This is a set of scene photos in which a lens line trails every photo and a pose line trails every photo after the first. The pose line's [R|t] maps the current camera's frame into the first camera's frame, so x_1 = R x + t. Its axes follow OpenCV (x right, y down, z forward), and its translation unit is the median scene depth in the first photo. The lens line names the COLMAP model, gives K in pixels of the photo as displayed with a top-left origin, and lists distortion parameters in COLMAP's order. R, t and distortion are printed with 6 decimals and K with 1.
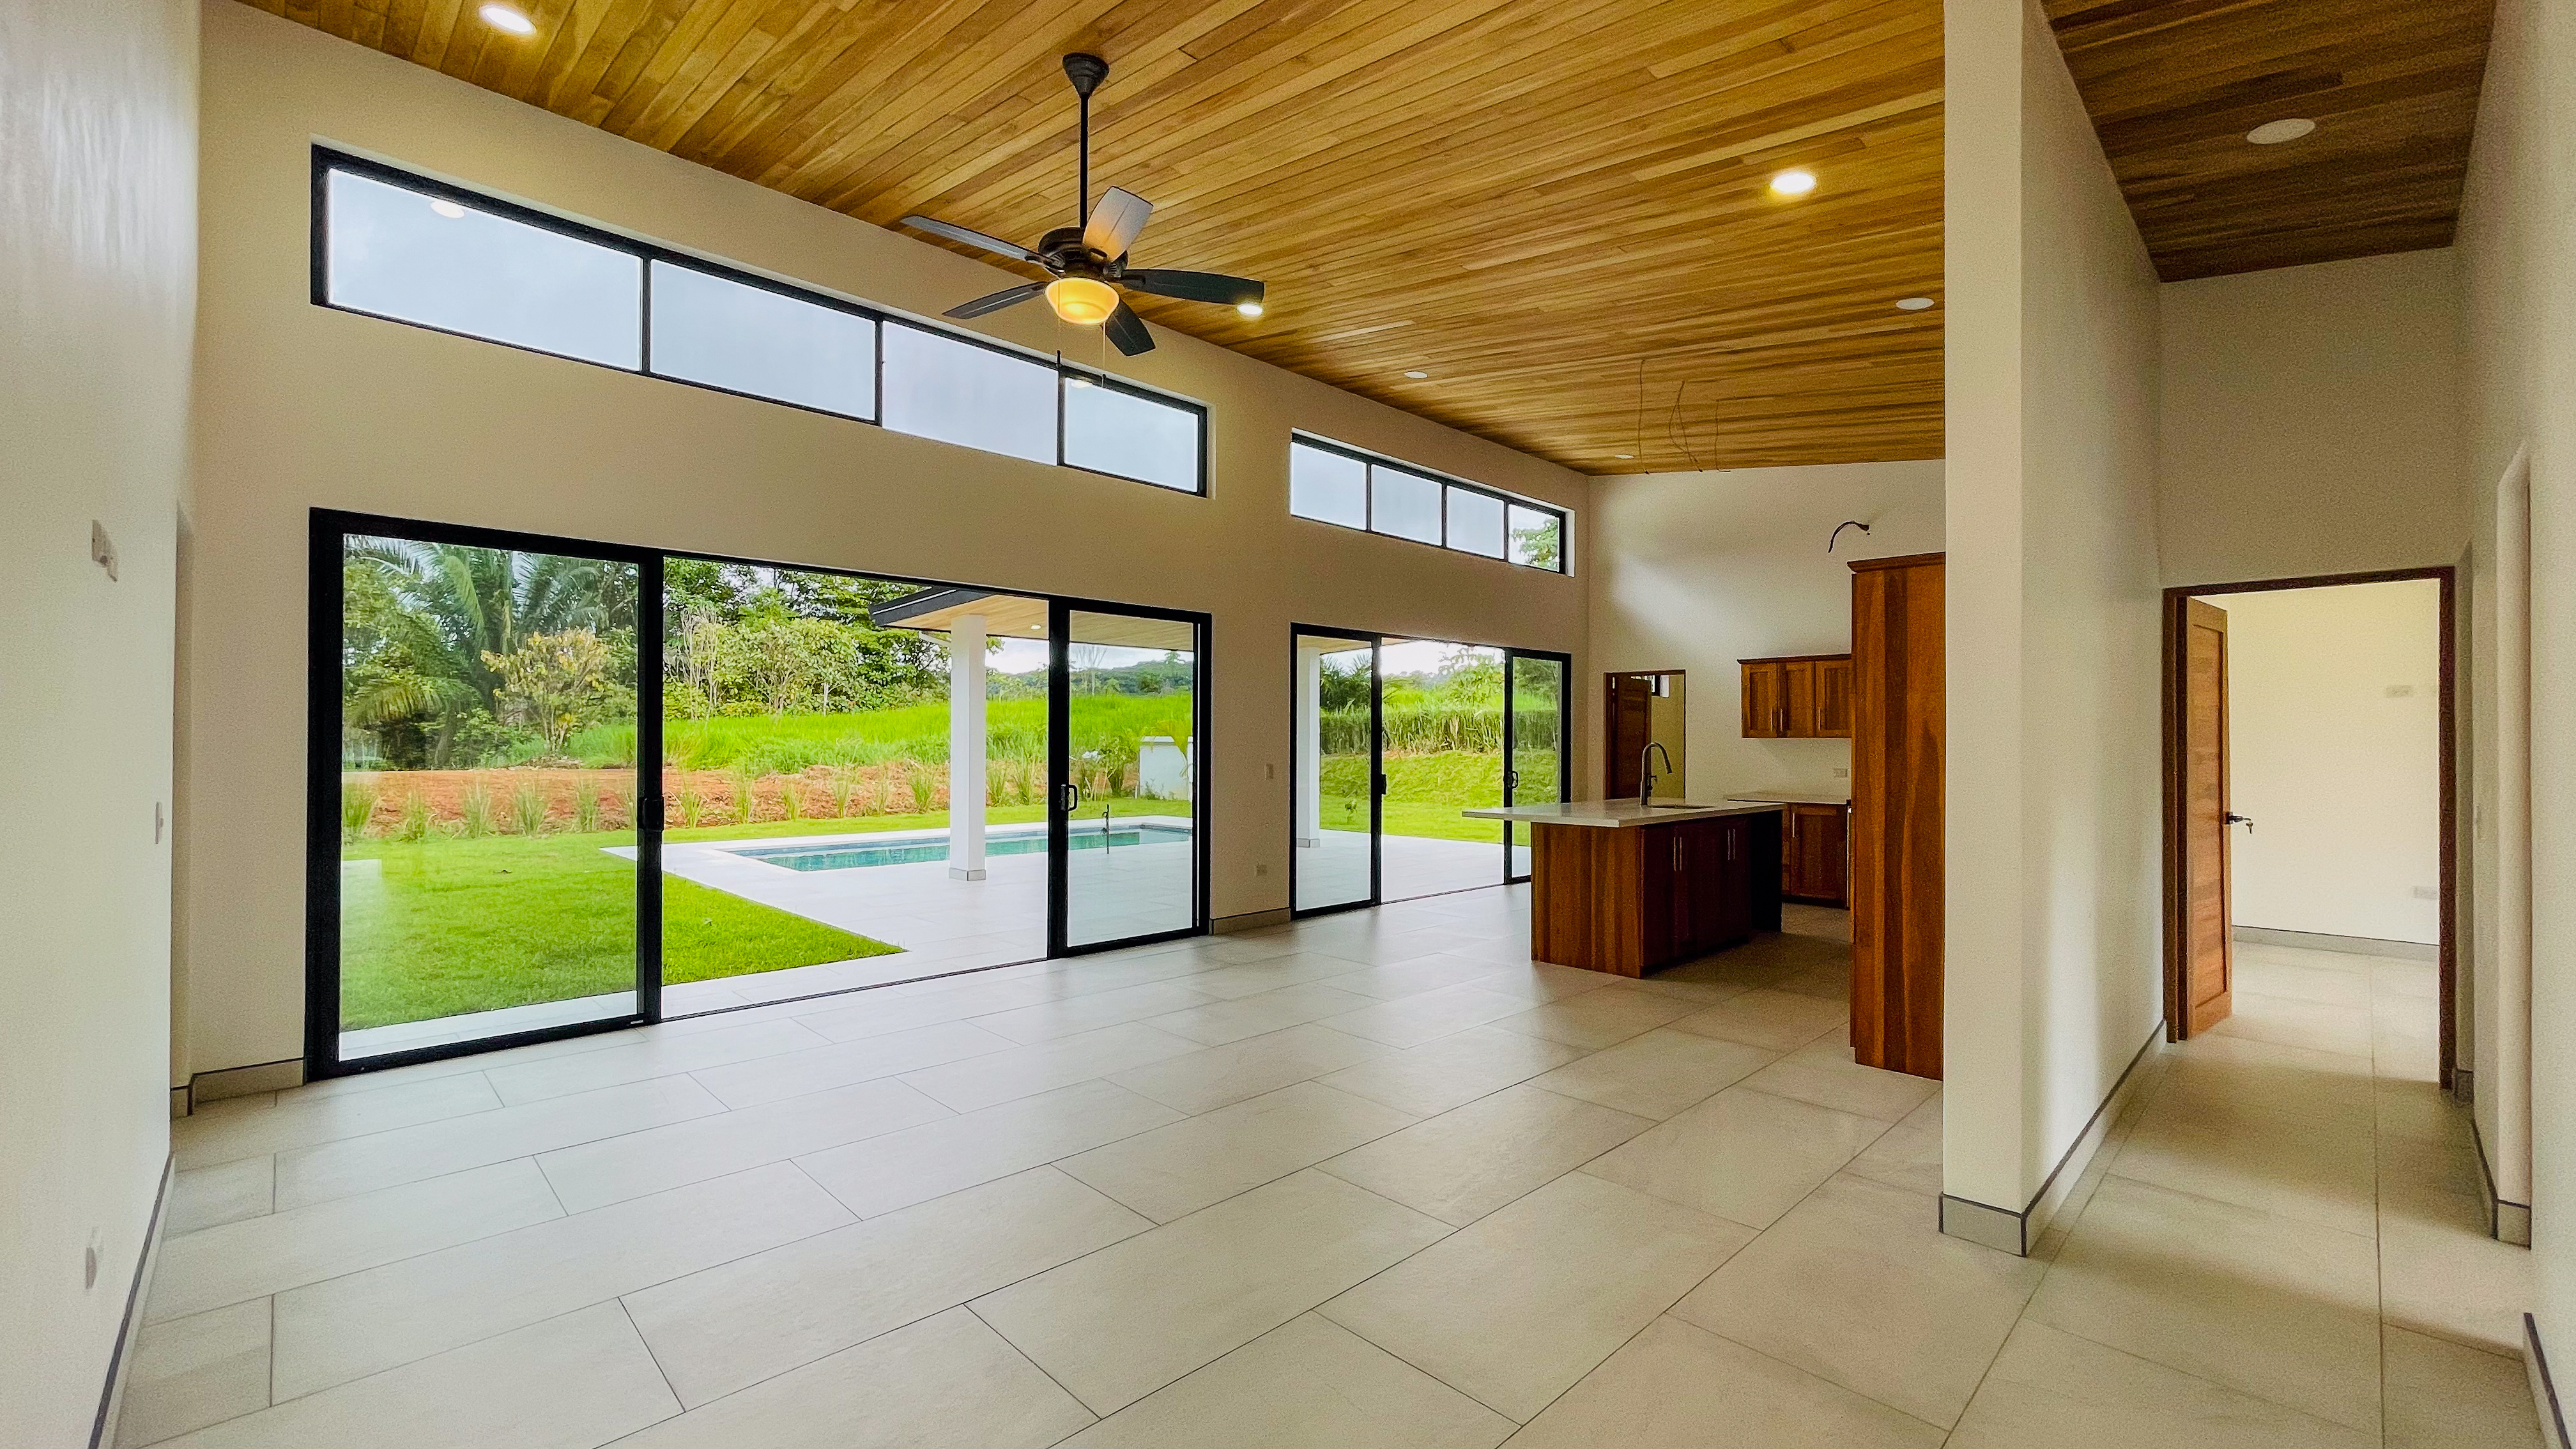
lens RADIAL K [[1037.4, 0, 1283.0], [0, 1037.4, 734.9], [0, 0, 1]] dist [-0.001343, 0.000126]
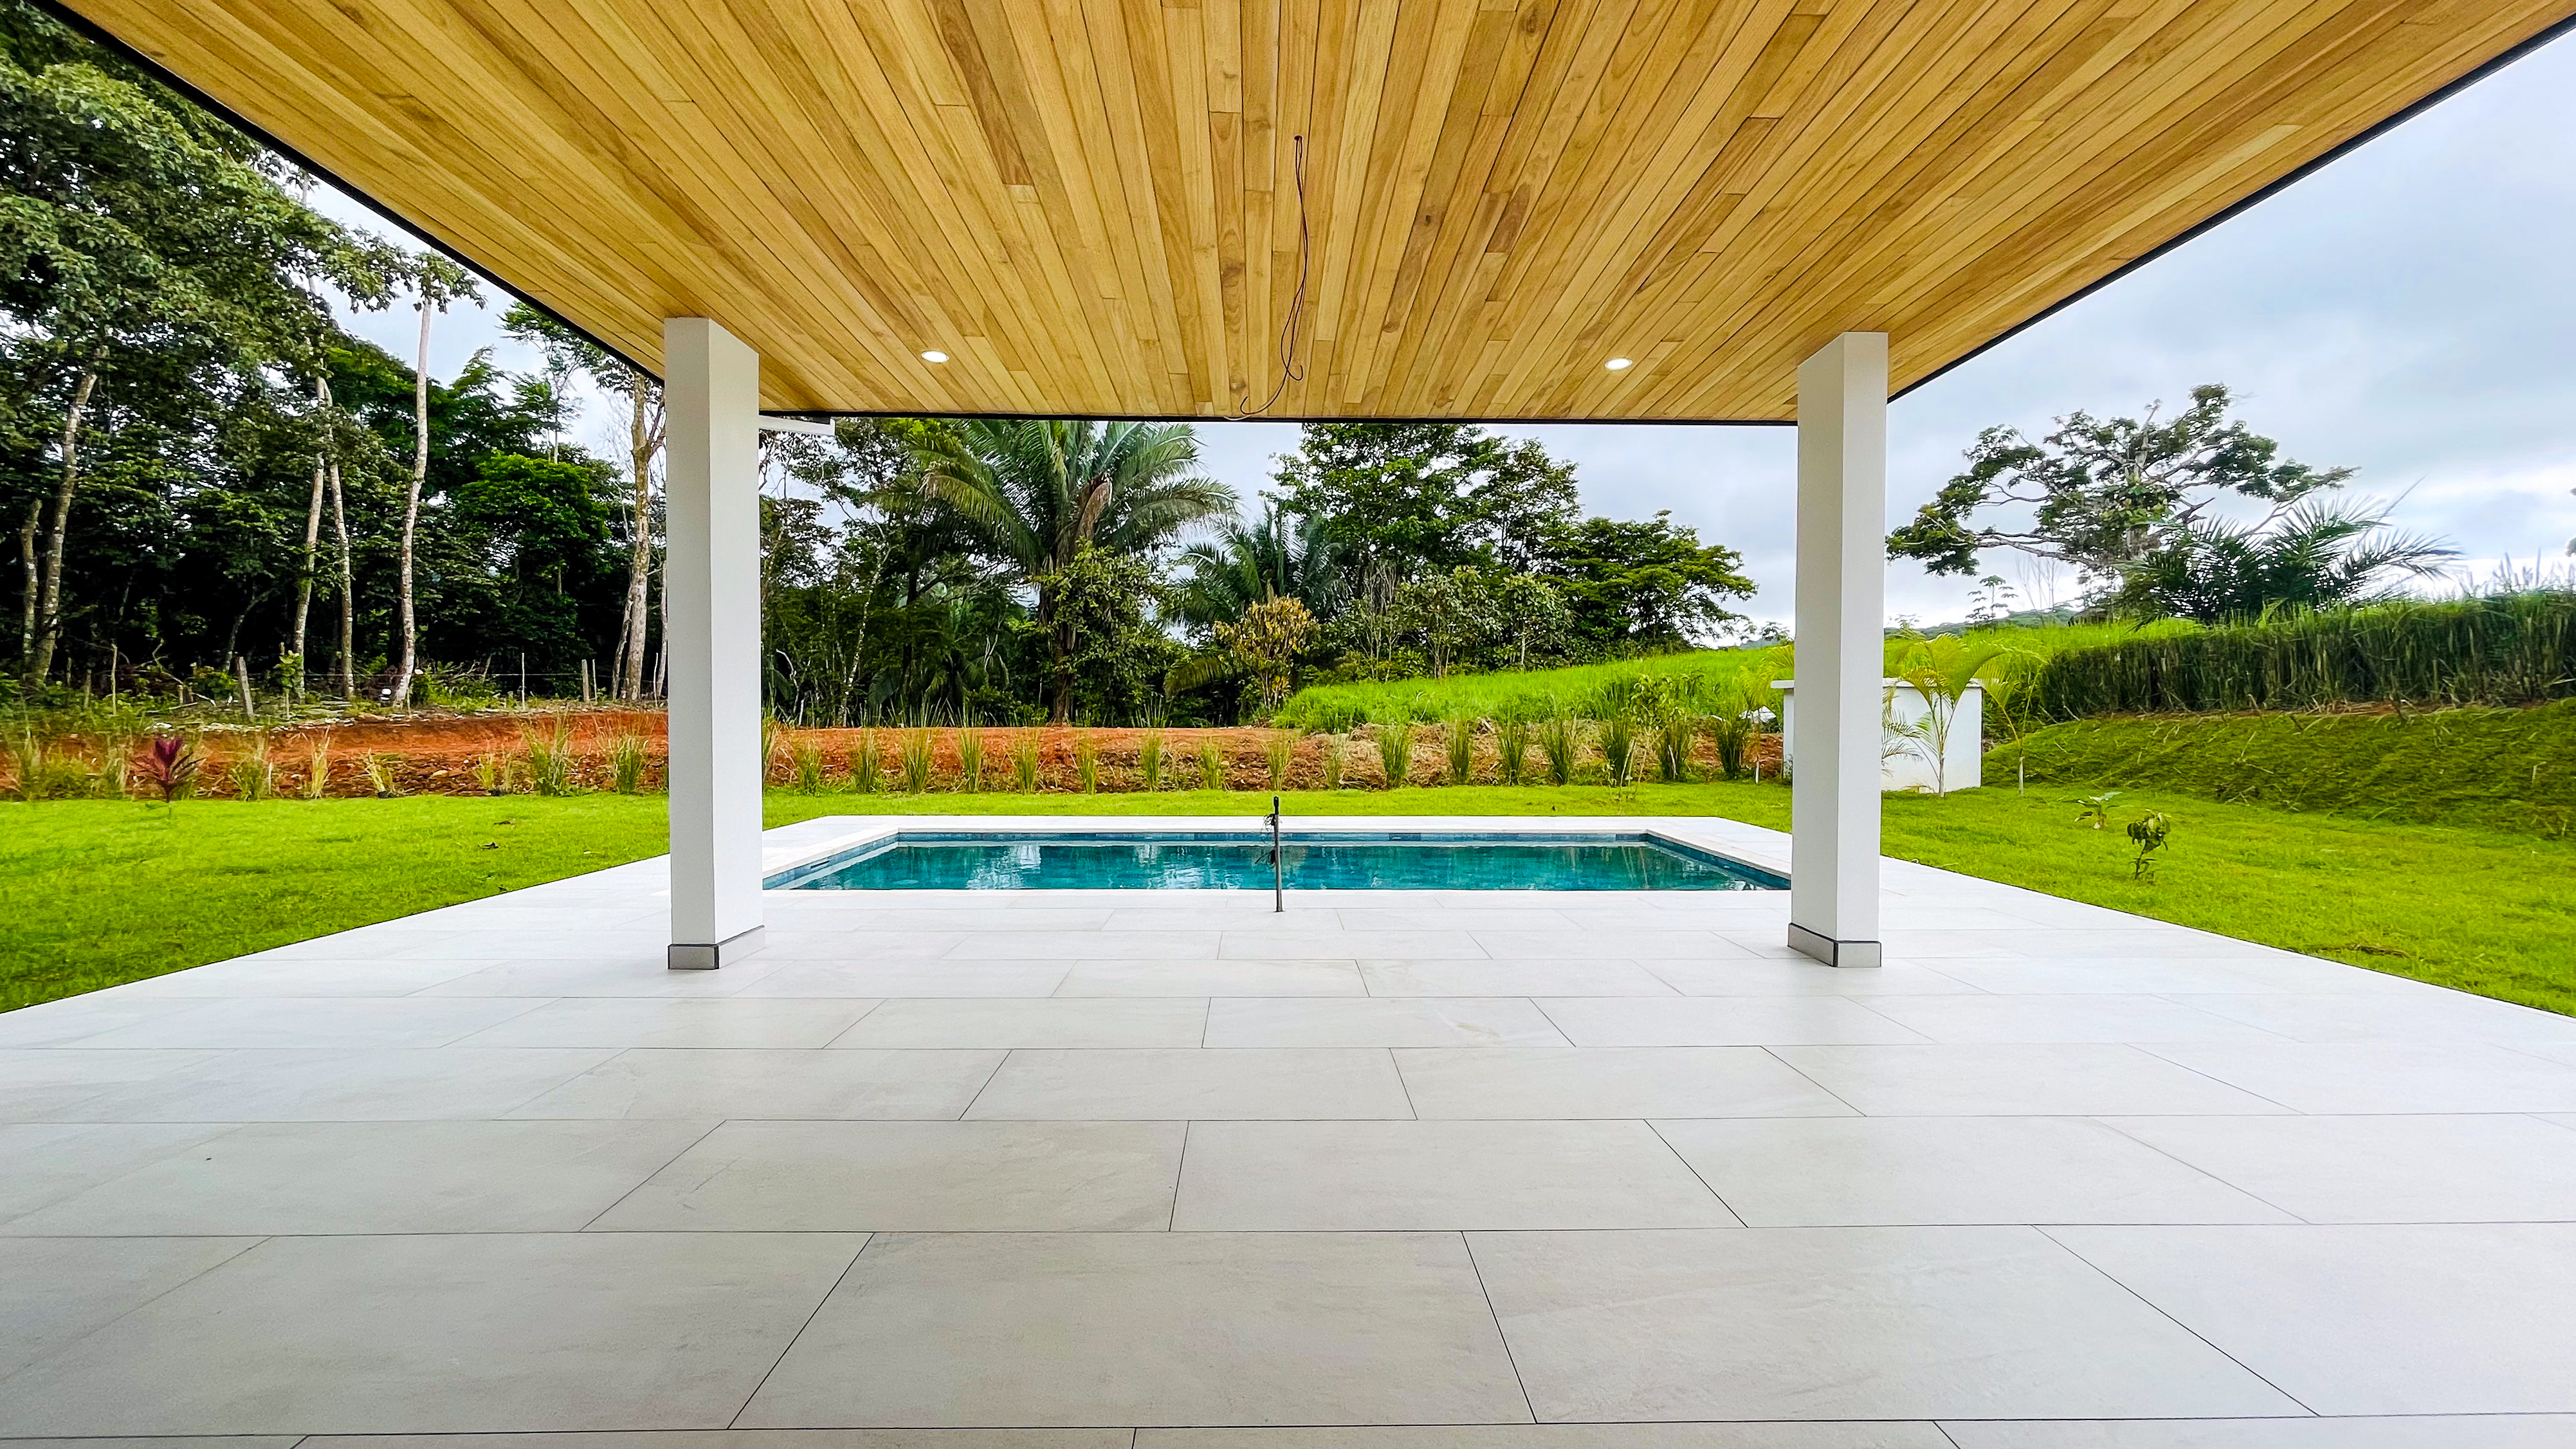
lens RADIAL K [[1048.0, 0, 1288.0], [0, 1048.0, 724.5], [0, 0, 1]] dist [0.000193, 0.000509]
pose [[0.731580, 0.009921, -0.681683, 0.045743], [0.003083, 0.999836, 0.017860, 0.010130], [0.681748, -0.015168, 0.731430, 0.237714]]
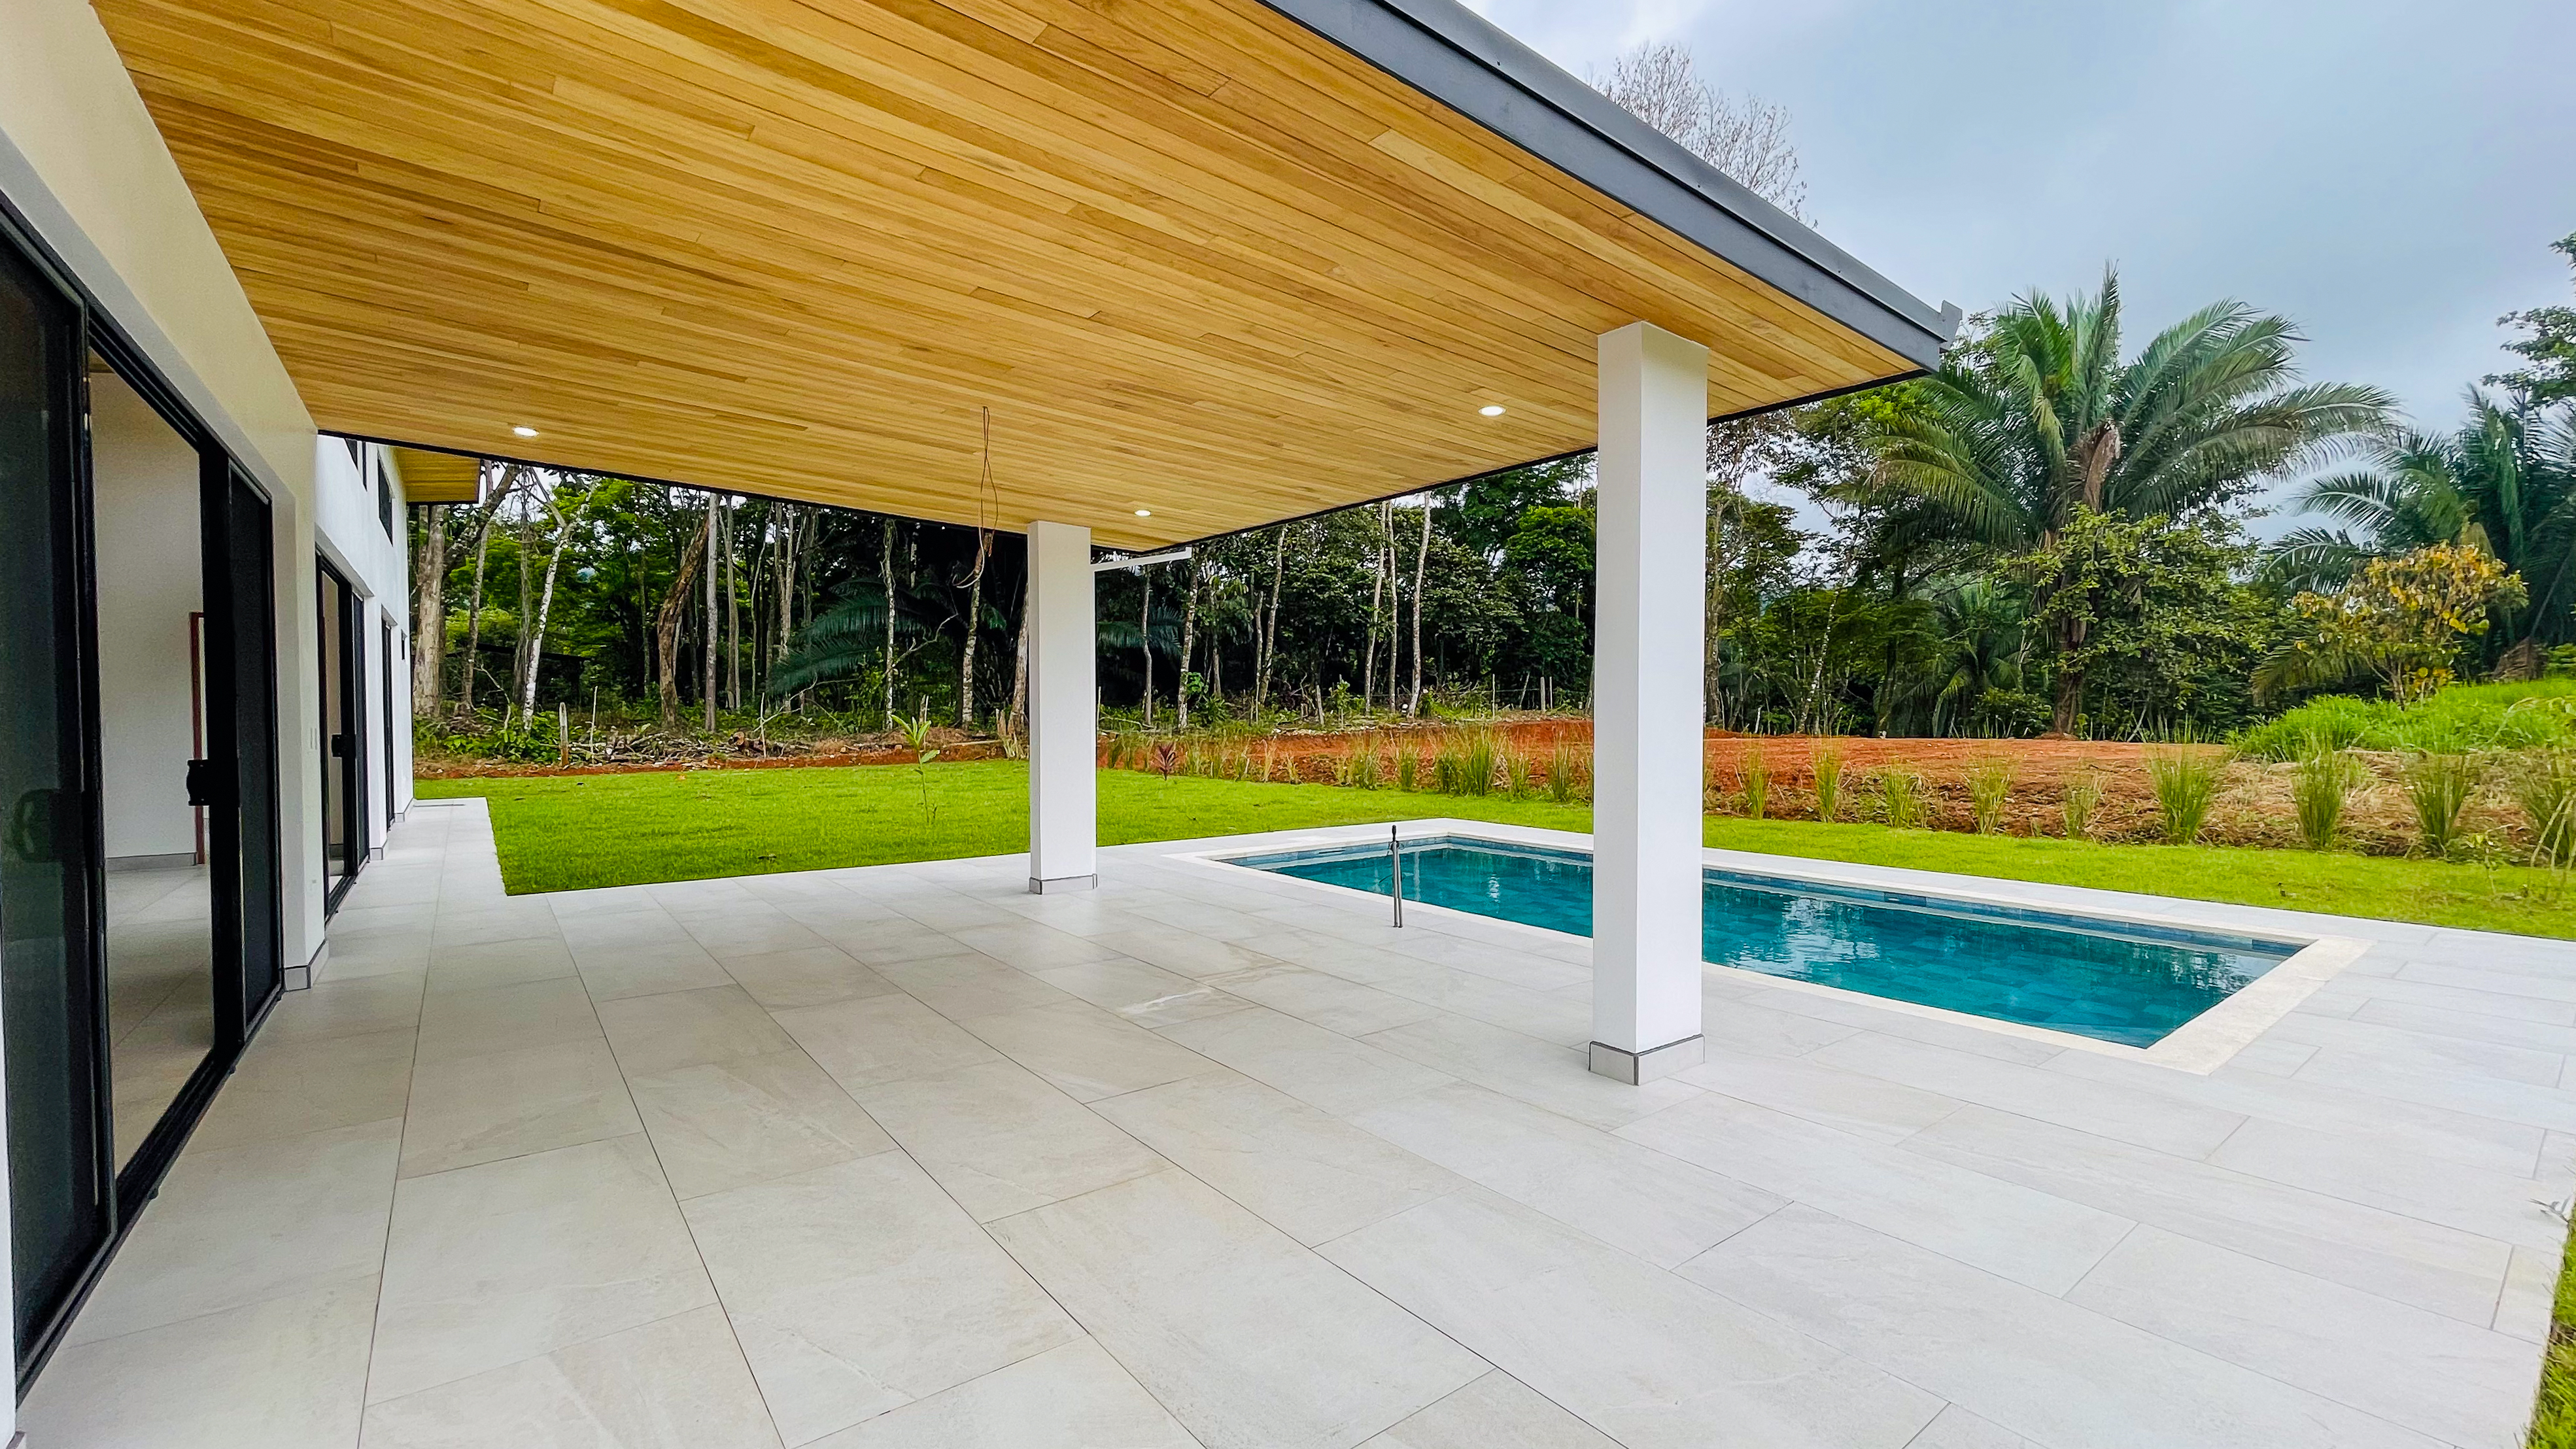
lens RADIAL K [[1063.1, 0, 1283.1], [0, 1063.1, 742.9], [0, 0, 1]] dist [-0.000234, -0.000076]
pose [[-0.111935, 0.027564, -0.993333, 0.117422], [0.007161, 0.999612, 0.026931, 0.004598], [0.993690, -0.004099, -0.112089, 0.348309]]
